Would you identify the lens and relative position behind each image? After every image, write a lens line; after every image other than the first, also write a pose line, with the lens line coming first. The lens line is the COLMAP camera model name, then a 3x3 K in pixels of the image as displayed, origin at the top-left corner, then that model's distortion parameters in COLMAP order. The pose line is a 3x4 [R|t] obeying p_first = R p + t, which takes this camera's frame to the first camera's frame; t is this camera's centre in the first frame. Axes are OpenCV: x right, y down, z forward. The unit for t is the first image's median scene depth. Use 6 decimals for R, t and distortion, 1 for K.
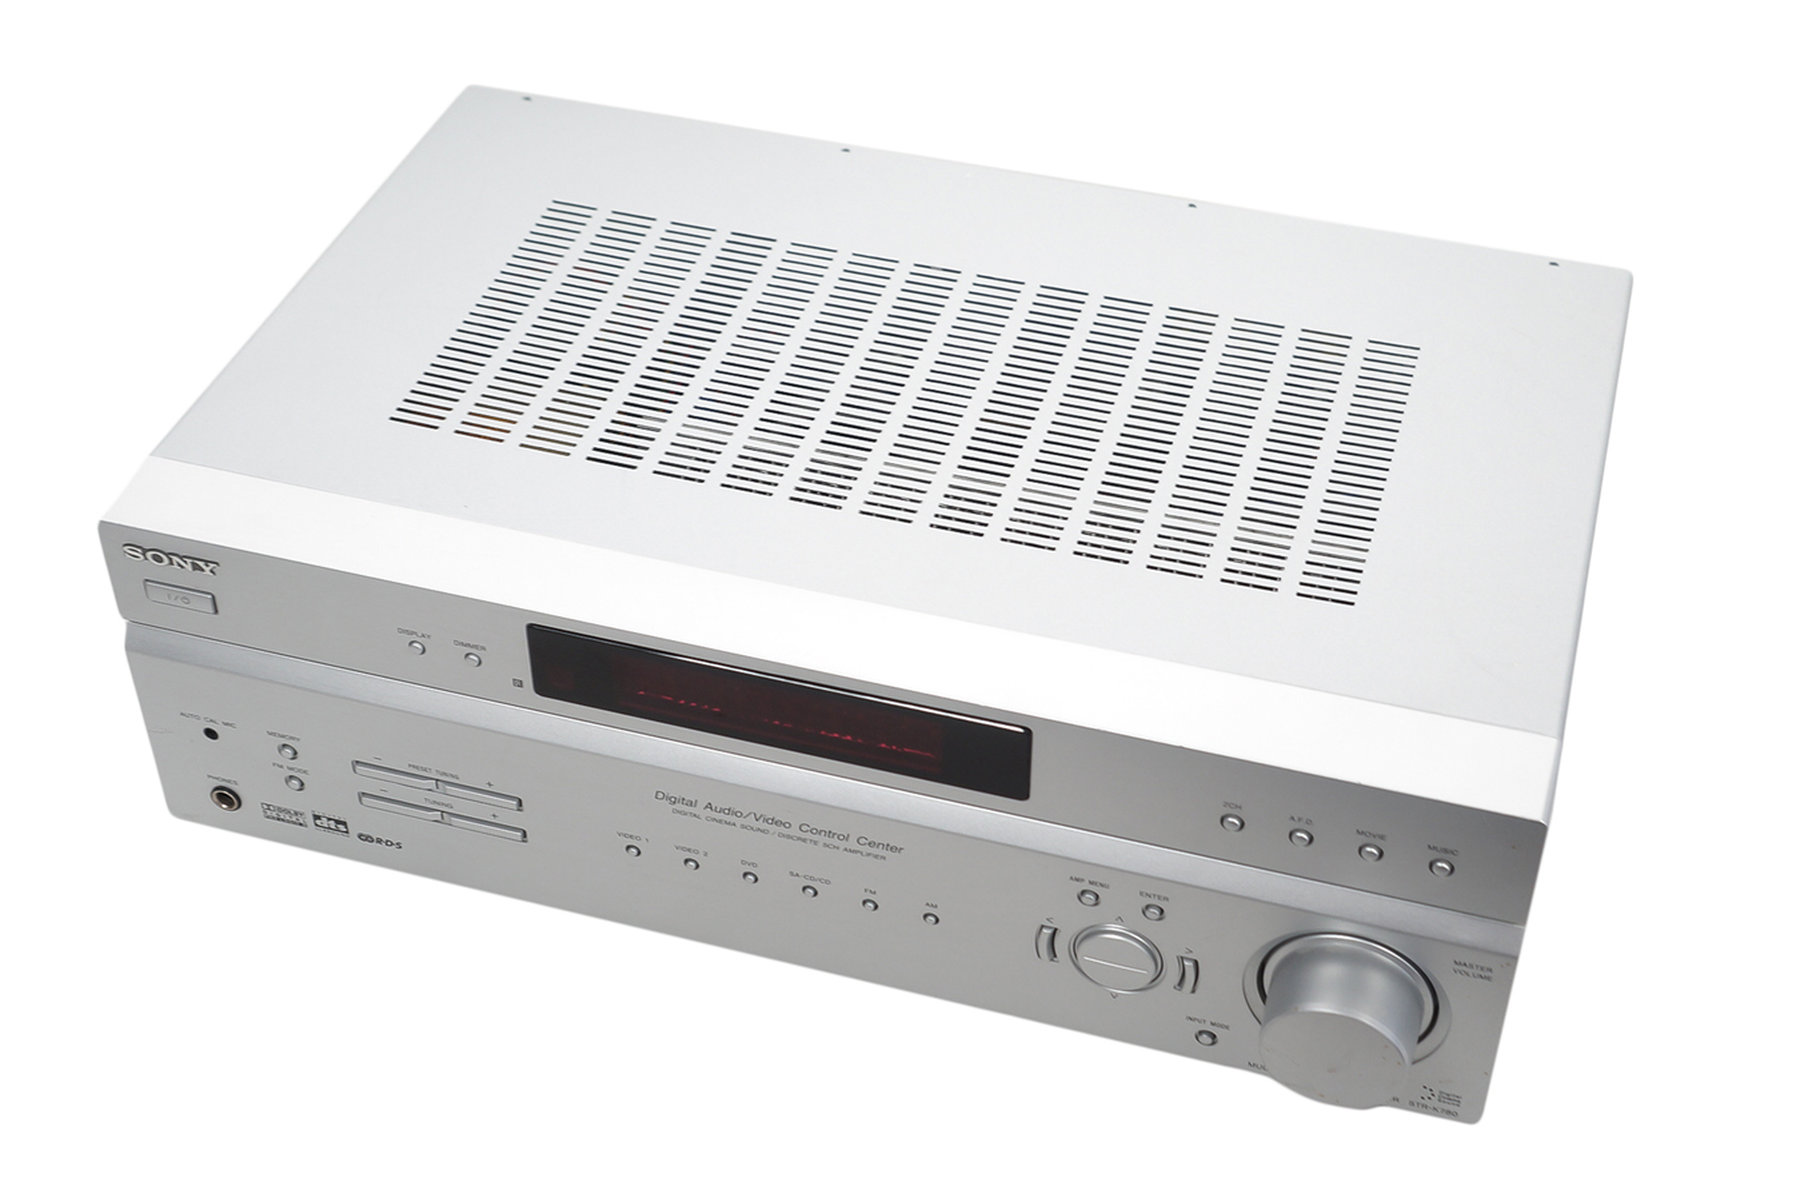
lens RADIAL K [[2505.6, 0, 896.0], [0, 2505.6, 598.7], [0, 0, 1]] dist [0.018642, 0.000000]
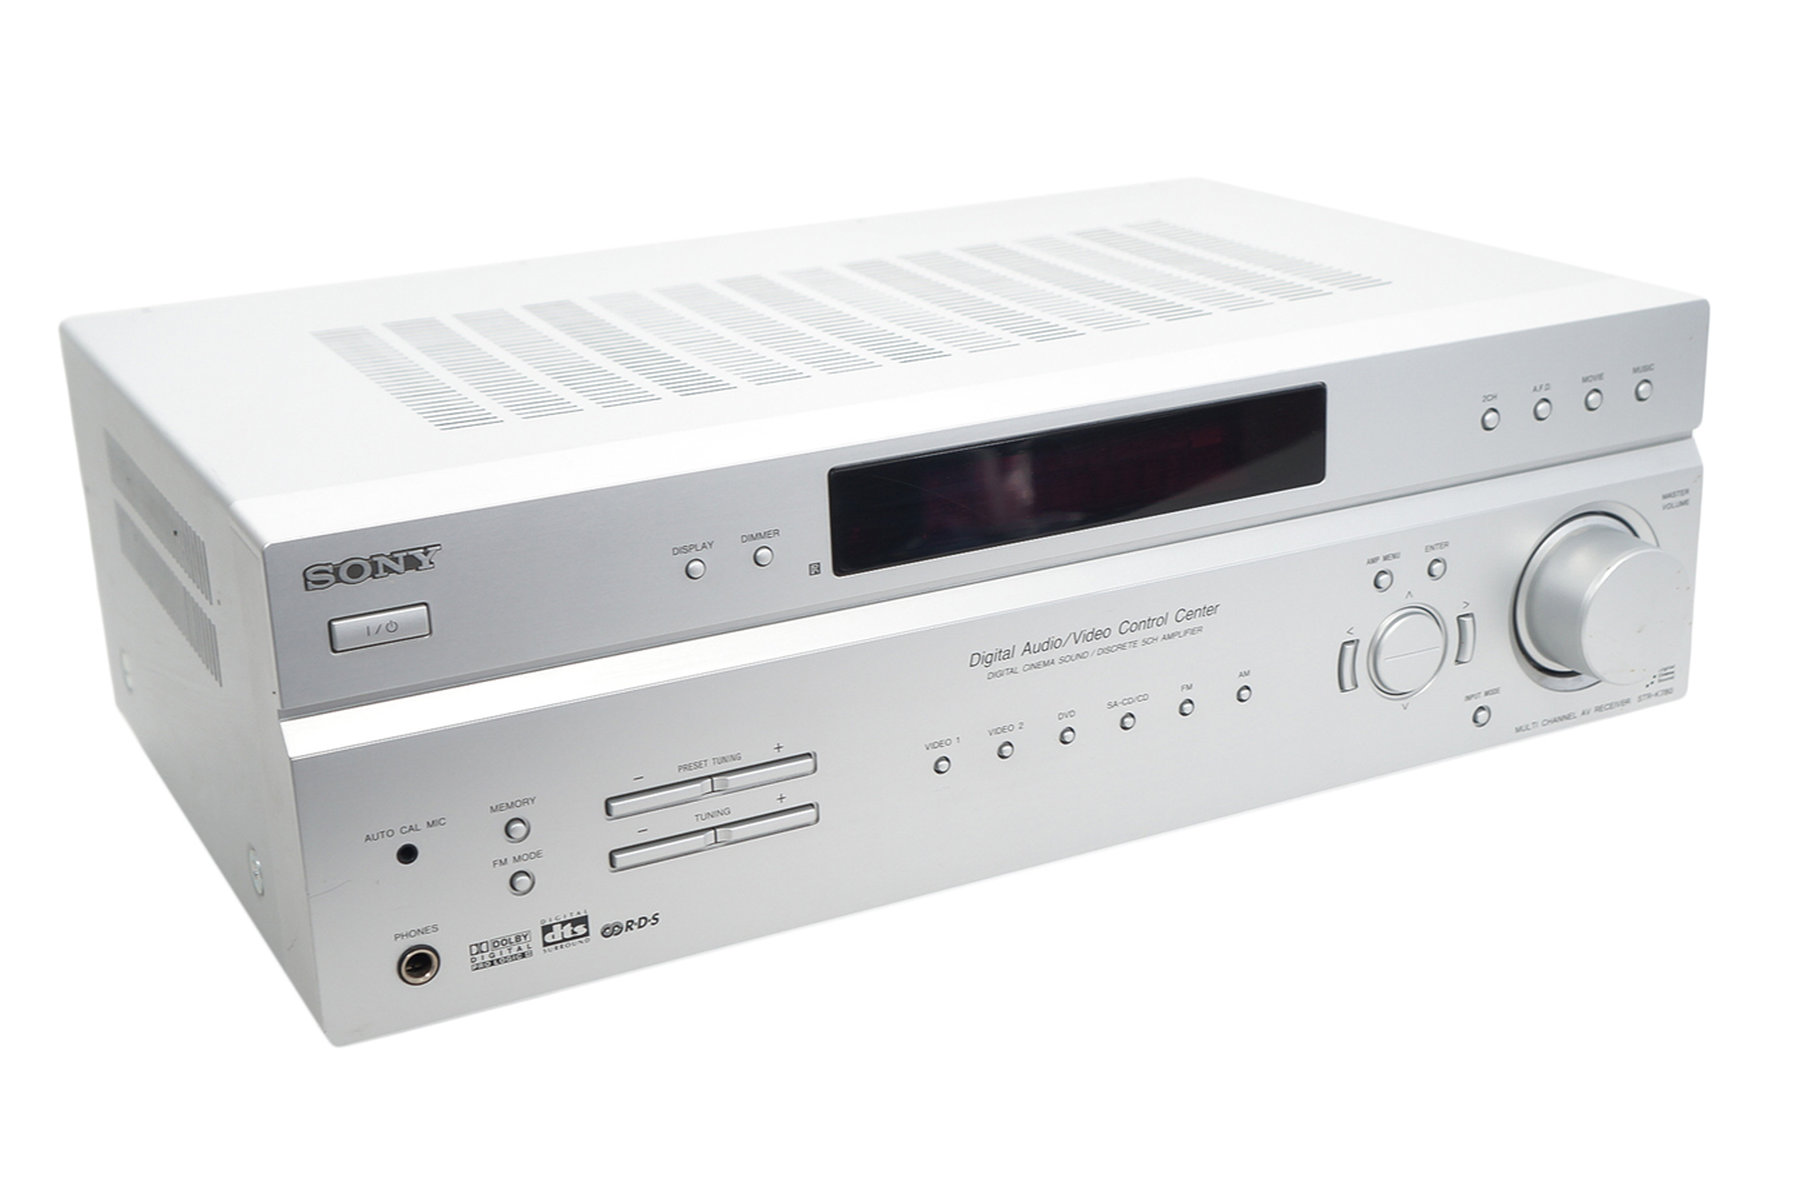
lens RADIAL K [[2414.5, 0, 894.1], [0, 2414.5, 607.2], [0, 0, 1]] dist [-0.009720, 0.000000]
pose [[0.721718, -0.252319, 0.644561, -0.650394], [0.484026, 0.849638, -0.209368, 0.224947], [-0.494816, 0.463089, 0.735327, 0.387255]]
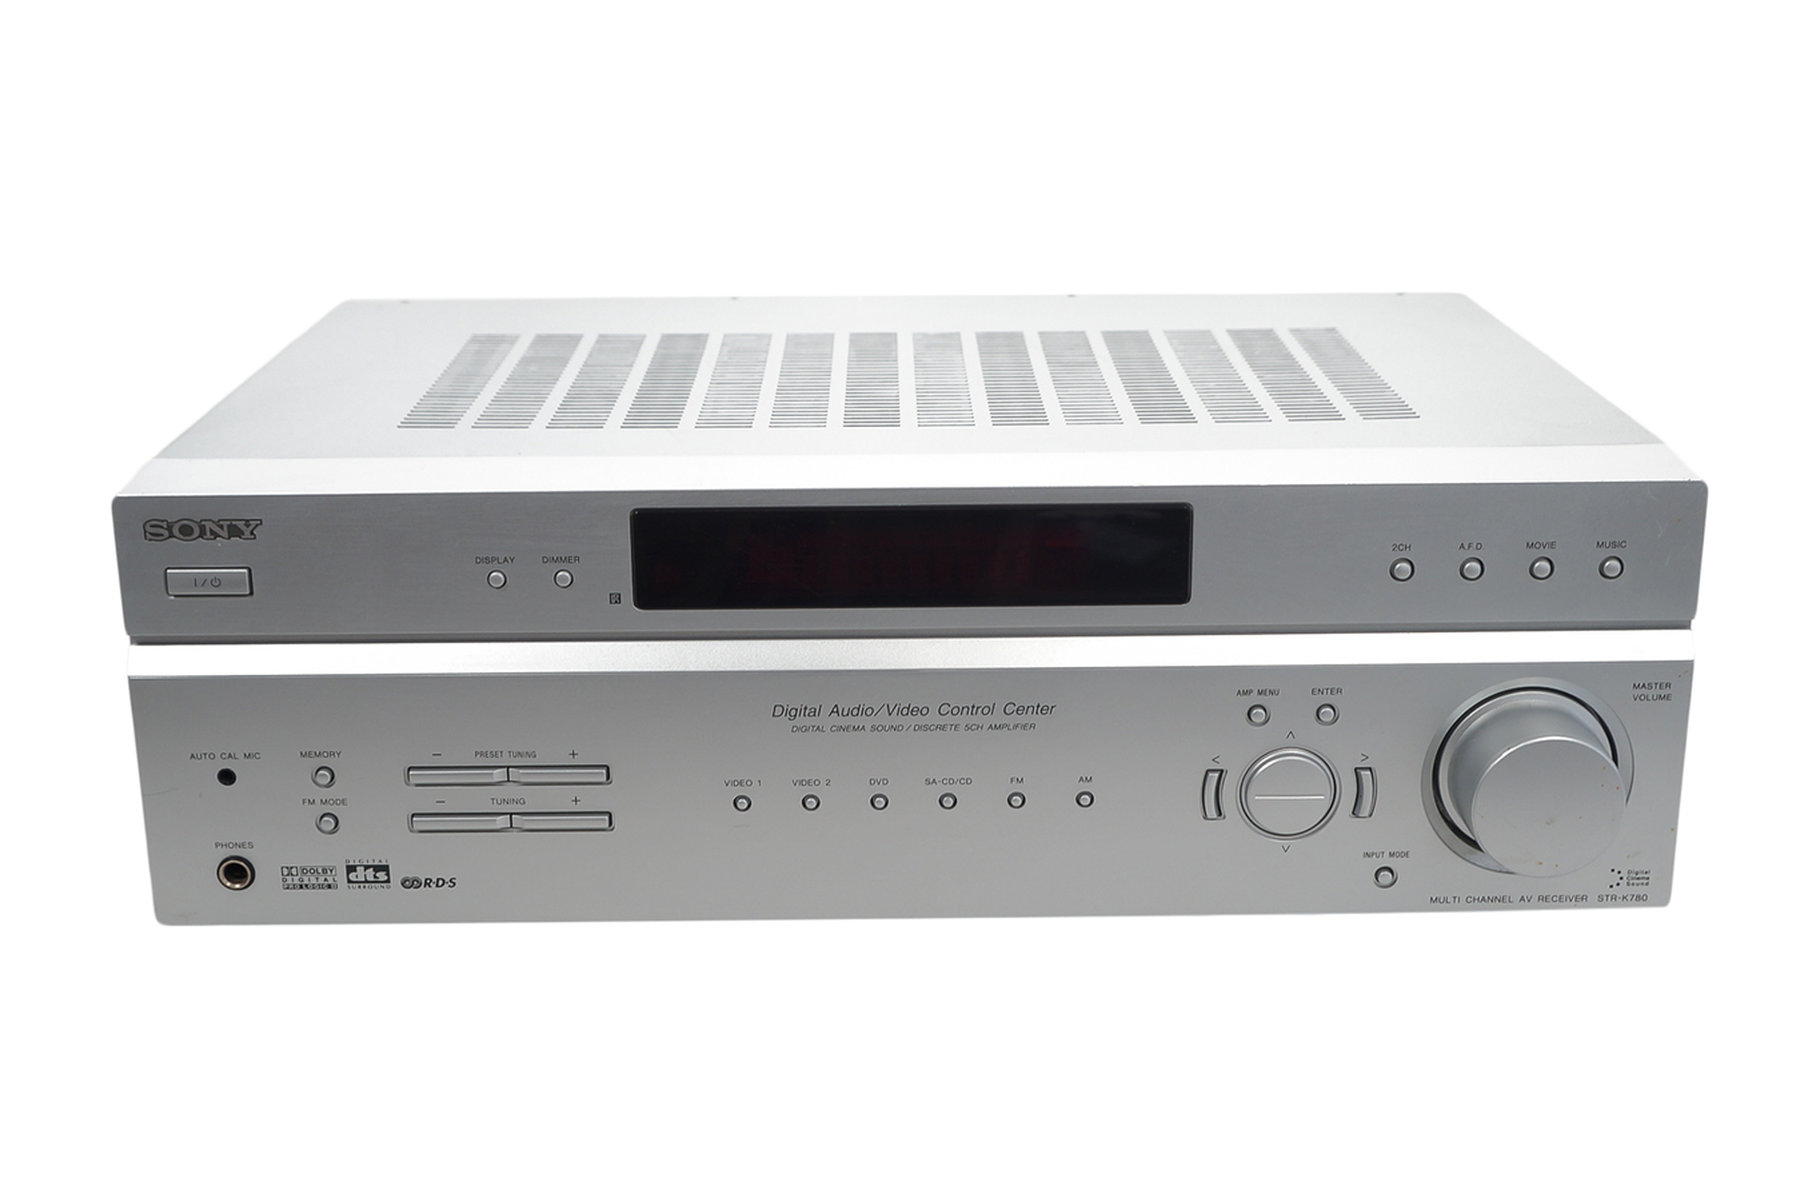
lens RADIAL K [[2287.4, 0, 910.5], [0, 2287.4, 578.4], [0, 0, 1]] dist [-0.037635, 0.000000]
pose [[0.953193, -0.099114, 0.285656, -0.281890], [0.203547, 0.908954, -0.363827, 0.348342], [-0.223588, 0.404942, 0.886583, 0.227133]]
